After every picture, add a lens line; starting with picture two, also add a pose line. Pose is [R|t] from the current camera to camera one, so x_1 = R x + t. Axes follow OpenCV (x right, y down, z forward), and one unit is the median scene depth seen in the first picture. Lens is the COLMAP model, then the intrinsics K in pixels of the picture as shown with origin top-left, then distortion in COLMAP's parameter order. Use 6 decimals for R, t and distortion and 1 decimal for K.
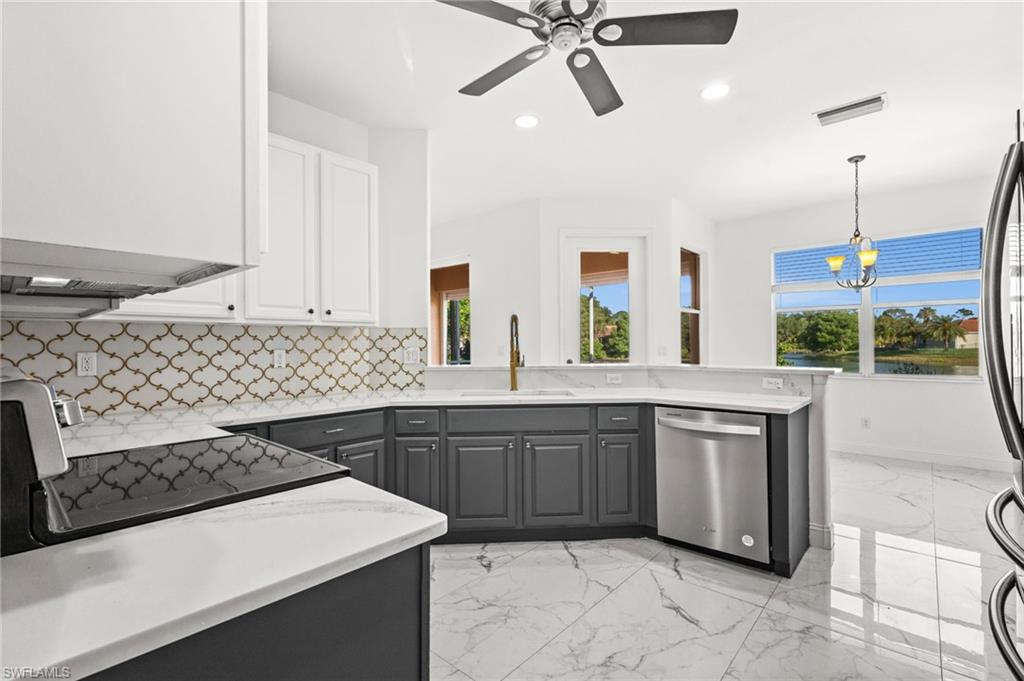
lens RADIAL K [[456.1, 0, 513.7], [0, 456.1, 341.7], [0, 0, 1]] dist [-0.000318, -0.002208]
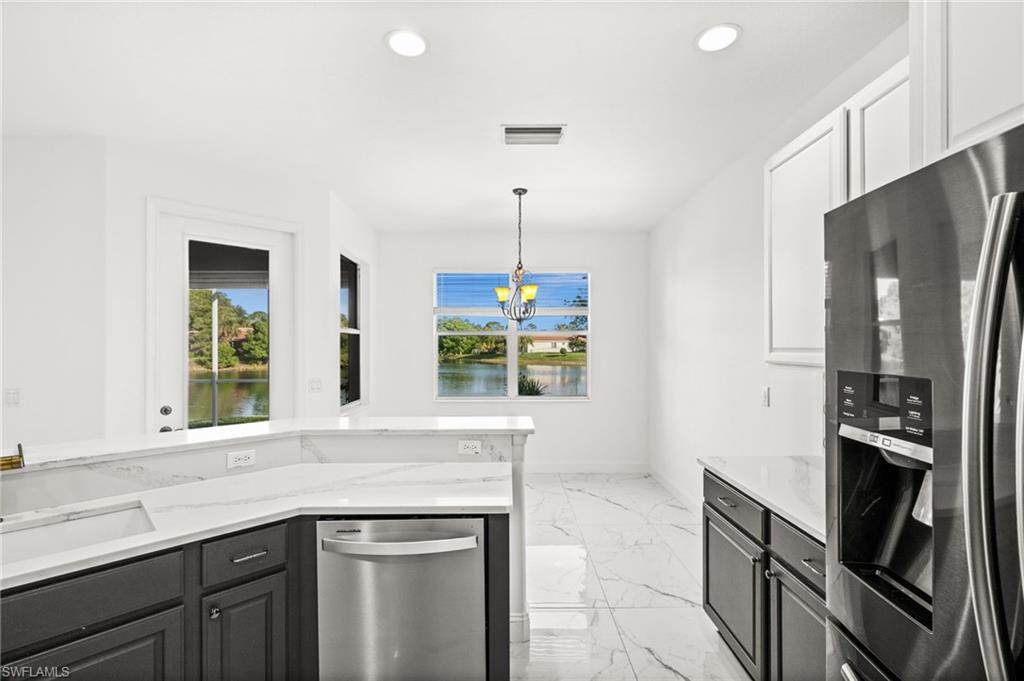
lens RADIAL K [[456.1, 0, 509.6], [0, 456.1, 342.5], [0, 0, 1]] dist [-0.000318, -0.002208]
pose [[0.741888, 0.010475, 0.670442, 0.051589], [-0.006116, 0.999942, -0.008856, -0.046559], [-0.670496, 0.002469, 0.741909, 0.209949]]
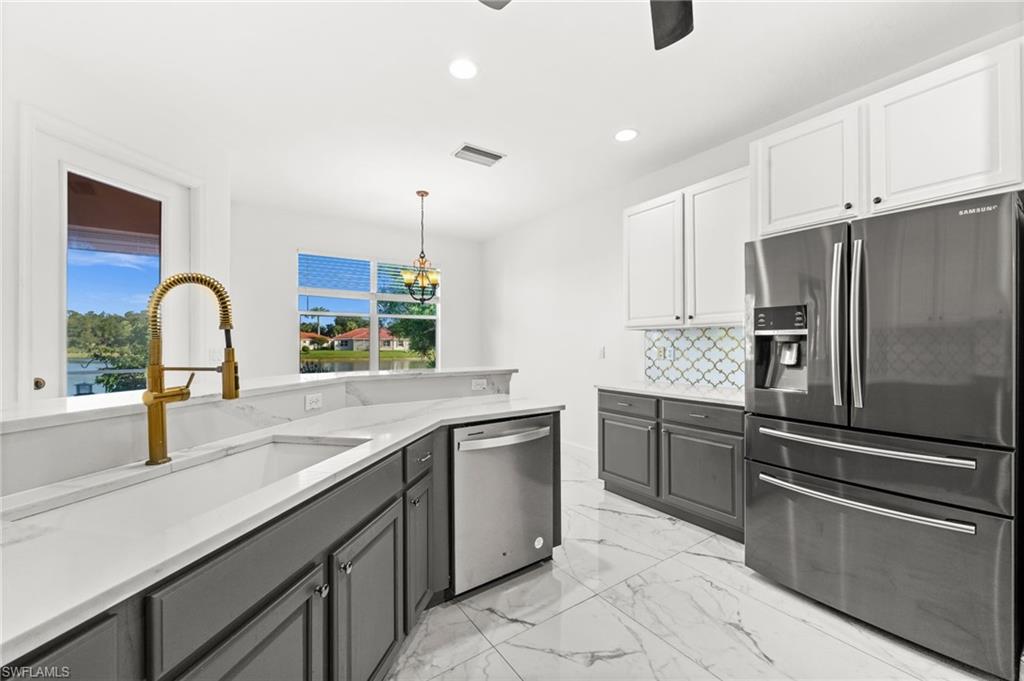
lens RADIAL K [[404.1, 0, 507.0], [0, 404.1, 340.9], [0, 0, 1]] dist [-0.000541, -0.000270]
pose [[0.240506, 0.014230, 0.970543, -0.175445], [-0.003611, 0.999899, -0.013766, 0.002635], [-0.970641, -0.000194, 0.240533, 0.403963]]
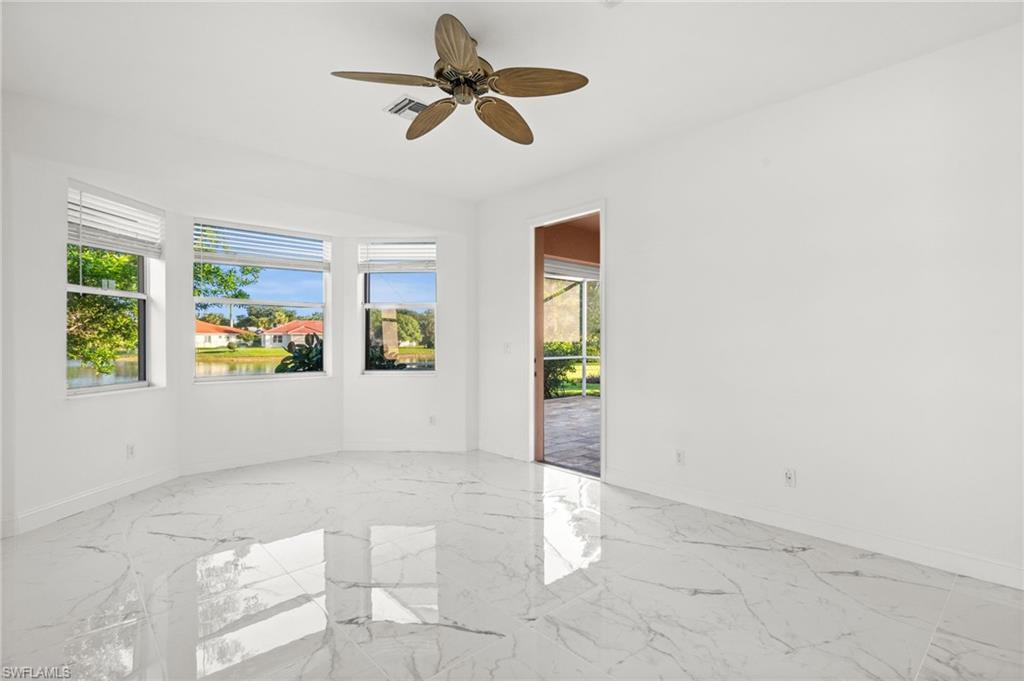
lens RADIAL K [[456.1, 0, 533.3], [0, 456.1, 340.9], [0, 0, 1]] dist [-0.000318, -0.002208]
pose [[0.056101, 0.004657, 0.998414, -1.072033], [-0.003437, 0.999984, -0.004471, 0.022582], [-0.998419, -0.003181, 0.056116, 1.569392]]
